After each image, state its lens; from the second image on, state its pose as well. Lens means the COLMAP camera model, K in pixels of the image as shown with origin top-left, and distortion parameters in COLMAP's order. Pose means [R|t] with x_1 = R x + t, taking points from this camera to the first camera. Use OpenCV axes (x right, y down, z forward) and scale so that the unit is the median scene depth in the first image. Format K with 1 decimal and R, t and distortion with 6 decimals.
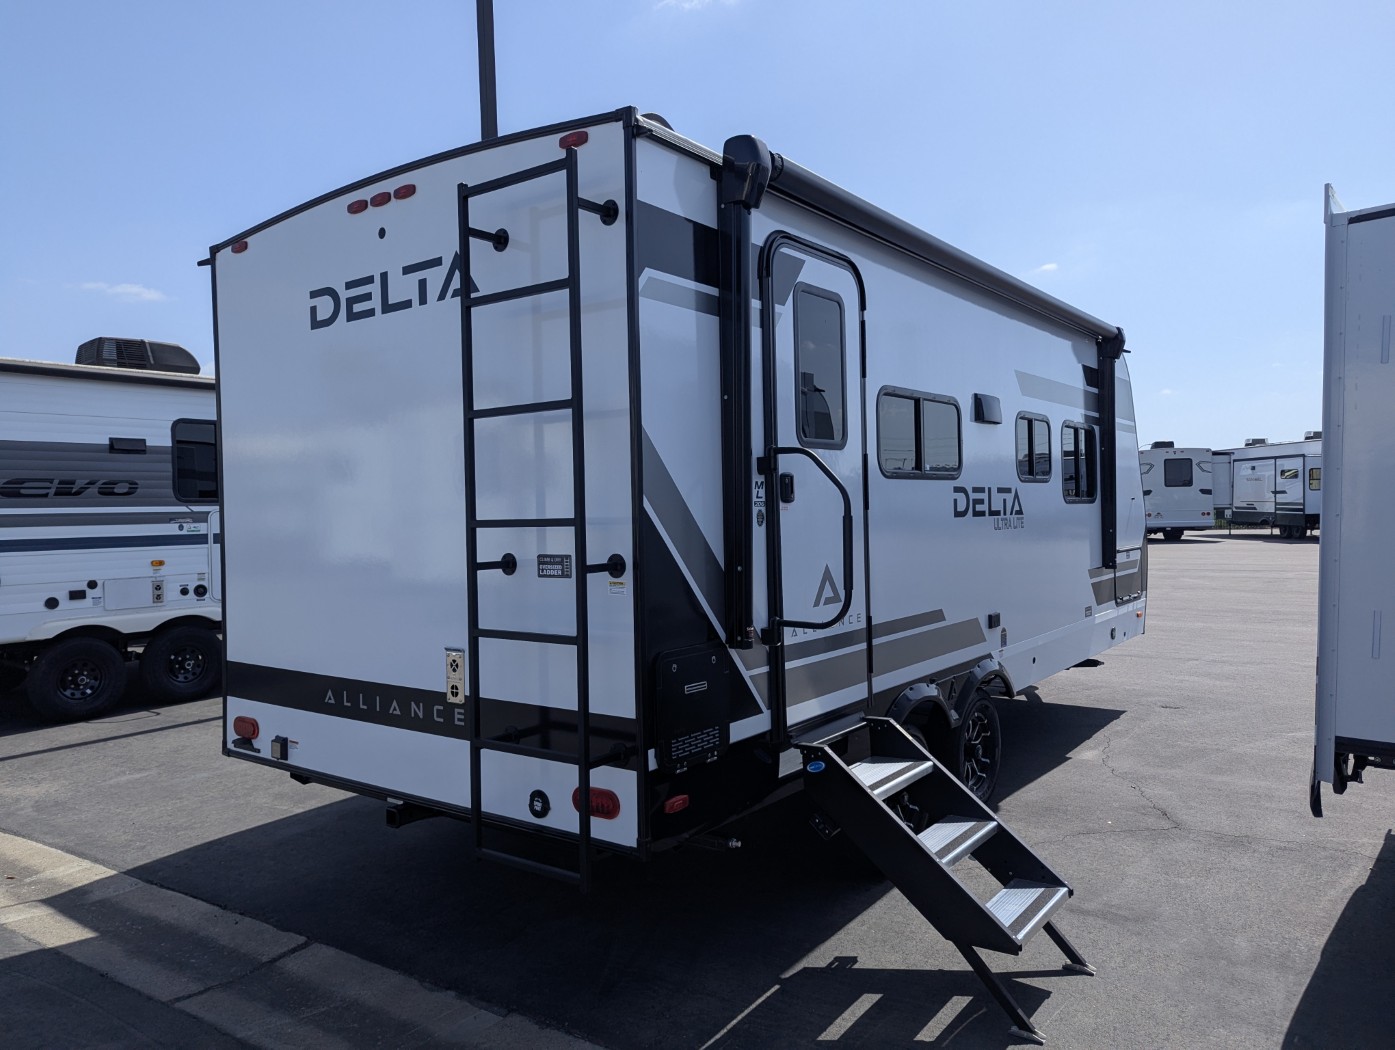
lens RADIAL K [[981.5, 0, 697.5], [0, 981.5, 525.0], [0, 0, 1]] dist [0.062895, -0.056793]
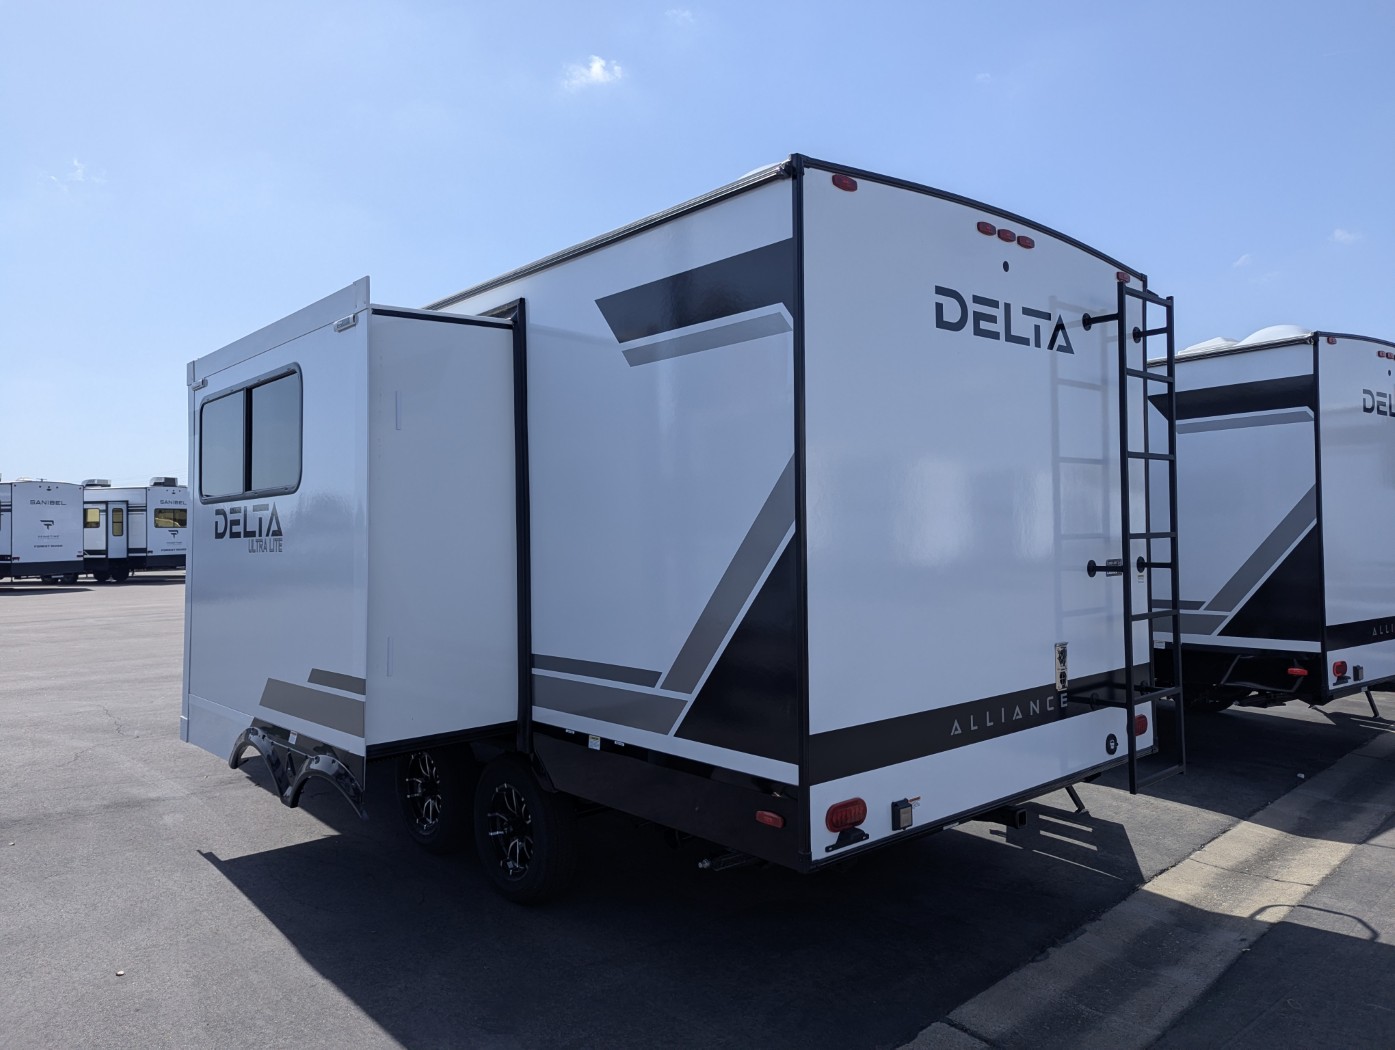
lens RADIAL K [[1021.6, 0, 699.8], [0, 1021.6, 519.8], [0, 0, 1]] dist [0.042792, -0.000023]
pose [[0.180625, 0.026321, 0.983200, -1.439955], [0.027876, 0.999103, -0.031867, 0.004085], [-0.983157, 0.033164, 0.179729, 1.119352]]
